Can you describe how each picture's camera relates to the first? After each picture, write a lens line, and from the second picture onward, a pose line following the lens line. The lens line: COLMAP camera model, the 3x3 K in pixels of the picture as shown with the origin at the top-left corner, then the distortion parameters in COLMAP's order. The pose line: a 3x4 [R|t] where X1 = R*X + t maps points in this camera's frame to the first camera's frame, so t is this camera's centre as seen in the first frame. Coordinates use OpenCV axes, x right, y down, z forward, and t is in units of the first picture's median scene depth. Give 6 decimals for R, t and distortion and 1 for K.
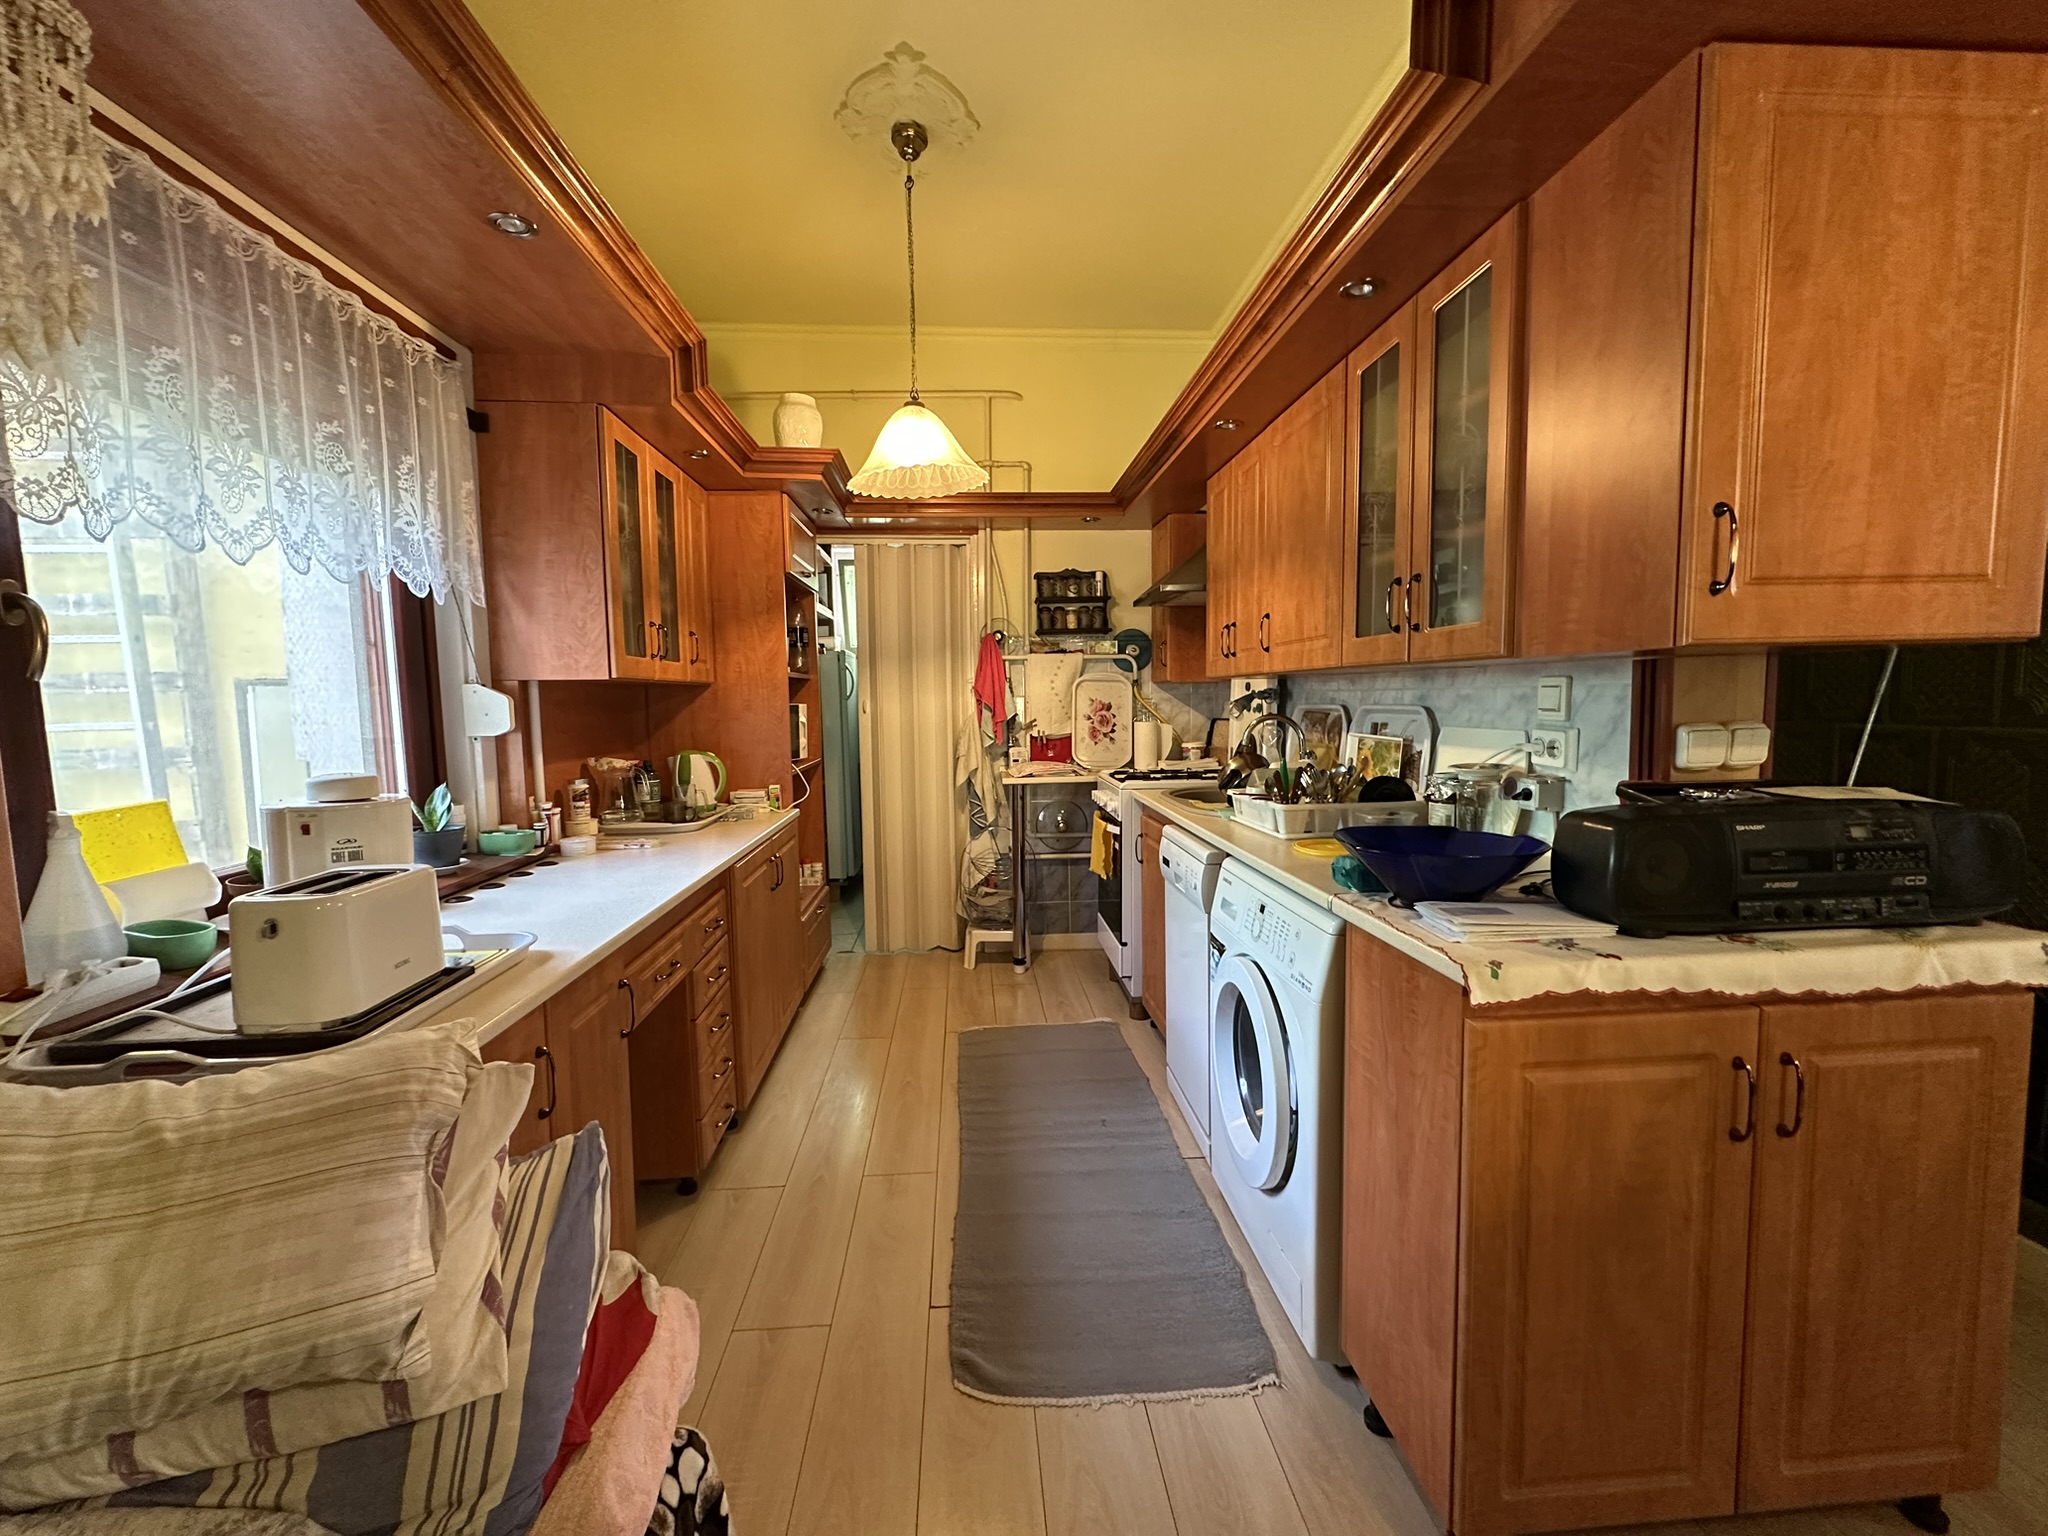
lens RADIAL K [[812.5, 0, 1018.2], [0, 812.5, 764.1], [0, 0, 1]] dist [-0.003151, -0.000130]
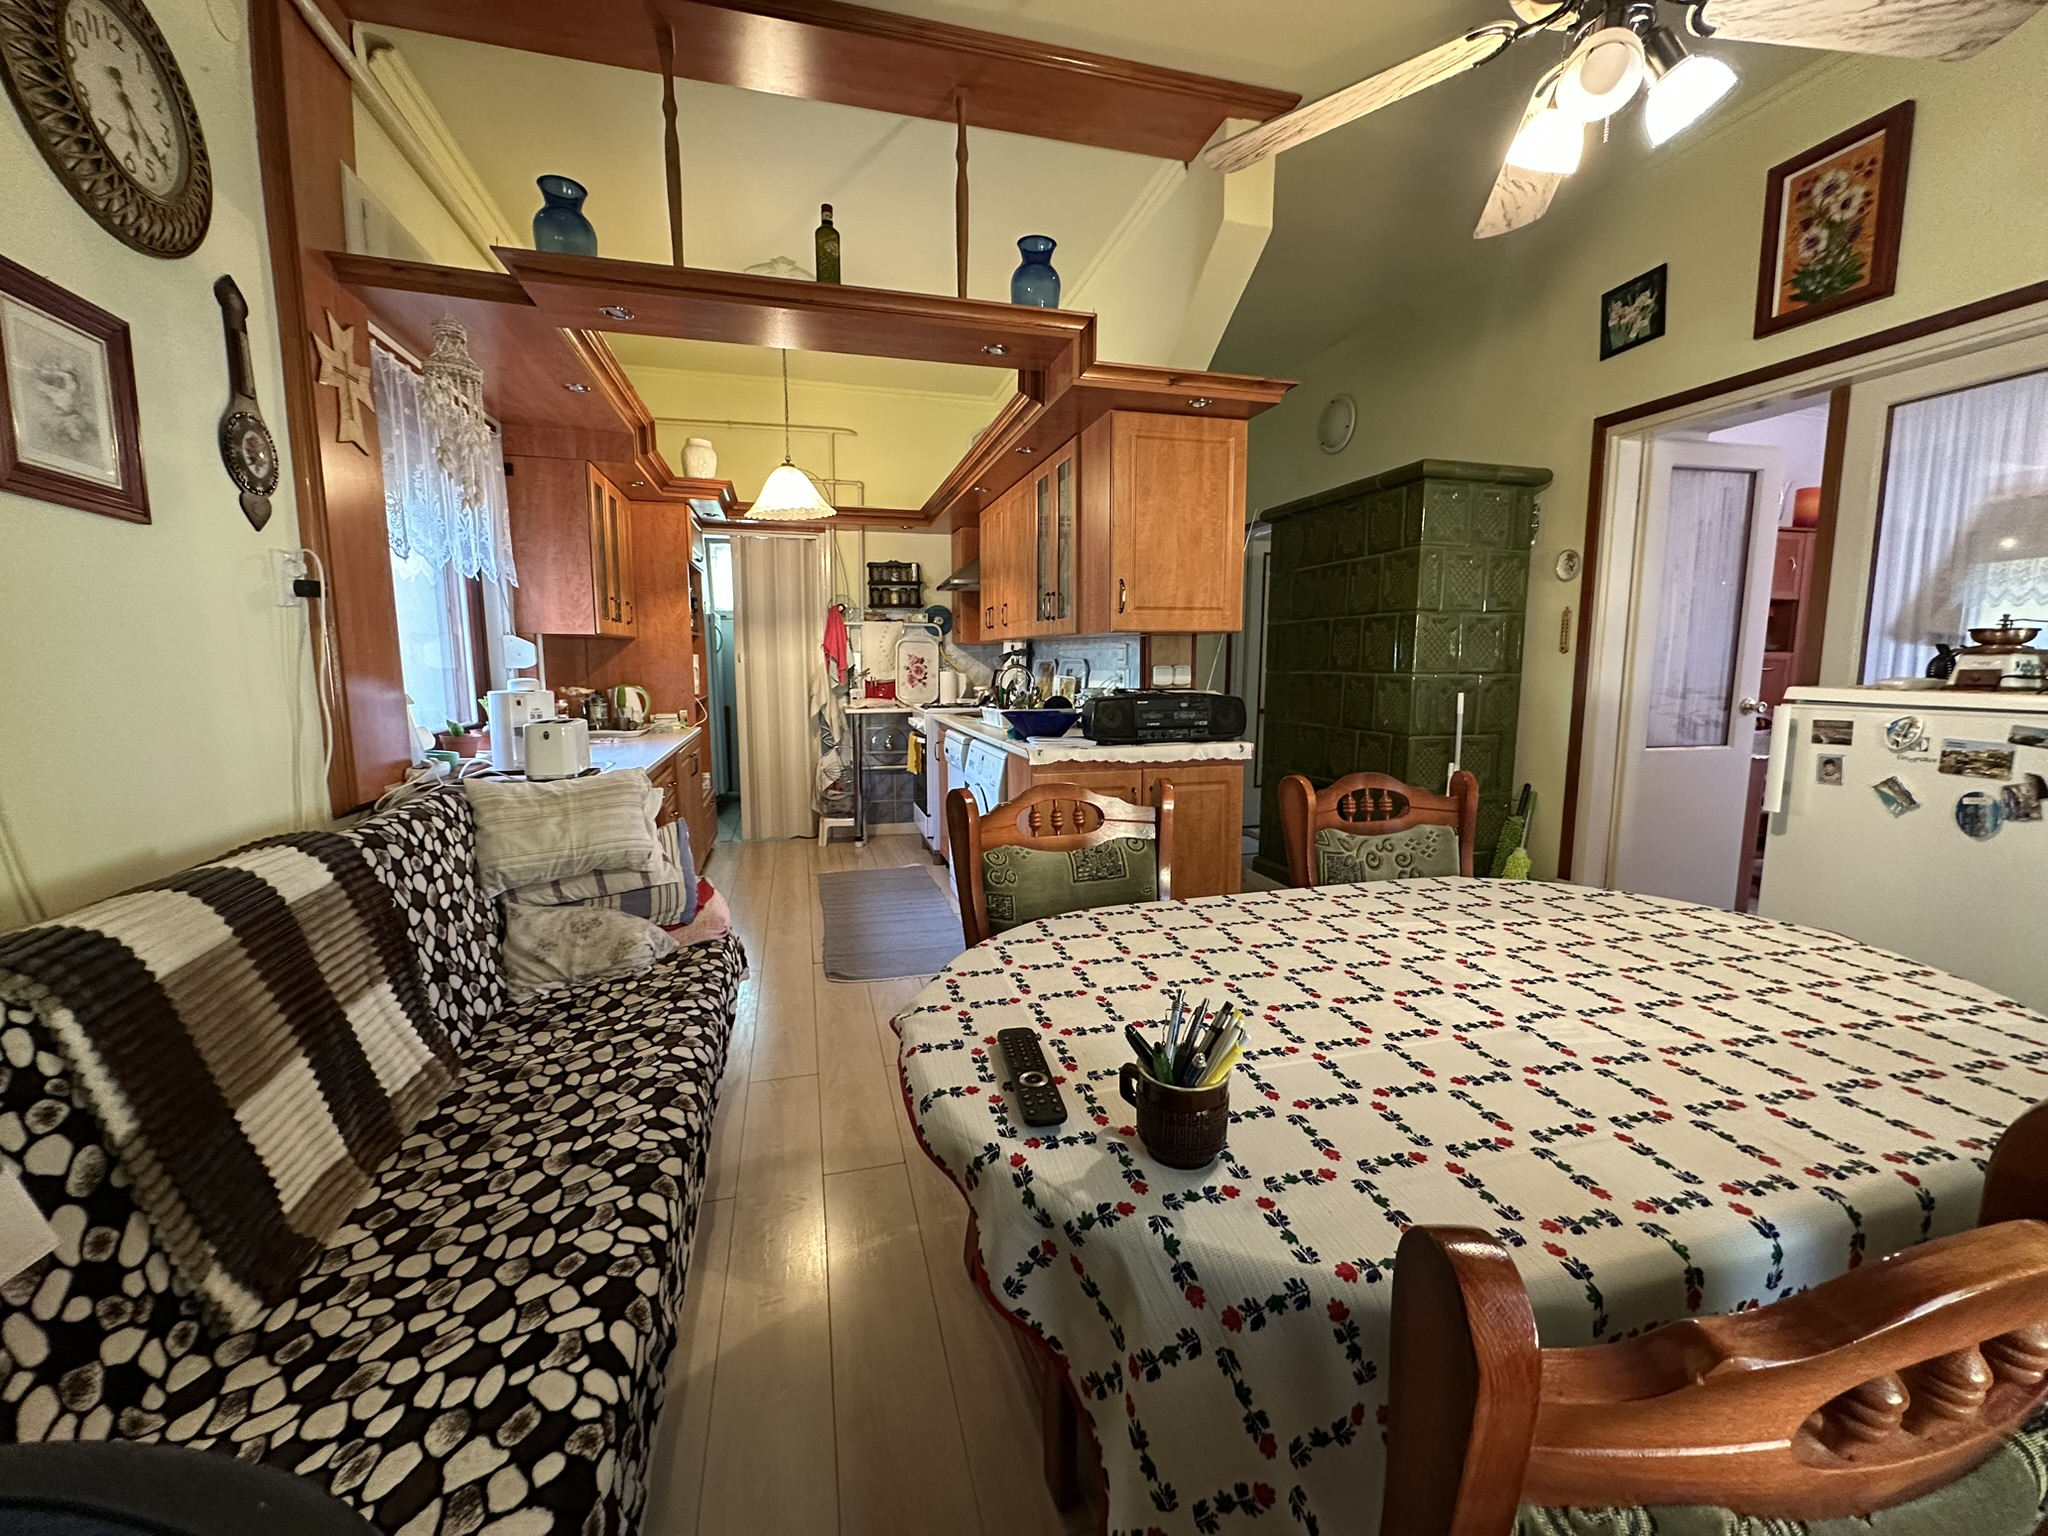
lens RADIAL K [[812.5, 0, 1023.3], [0, 812.5, 764.6], [0, 0, 1]] dist [-0.003151, -0.000130]
pose [[0.979670, -0.009973, 0.200370, -0.000327], [0.000605, 0.998906, 0.046759, 0.048045], [-0.200617, -0.045687, 0.978604, -0.458525]]
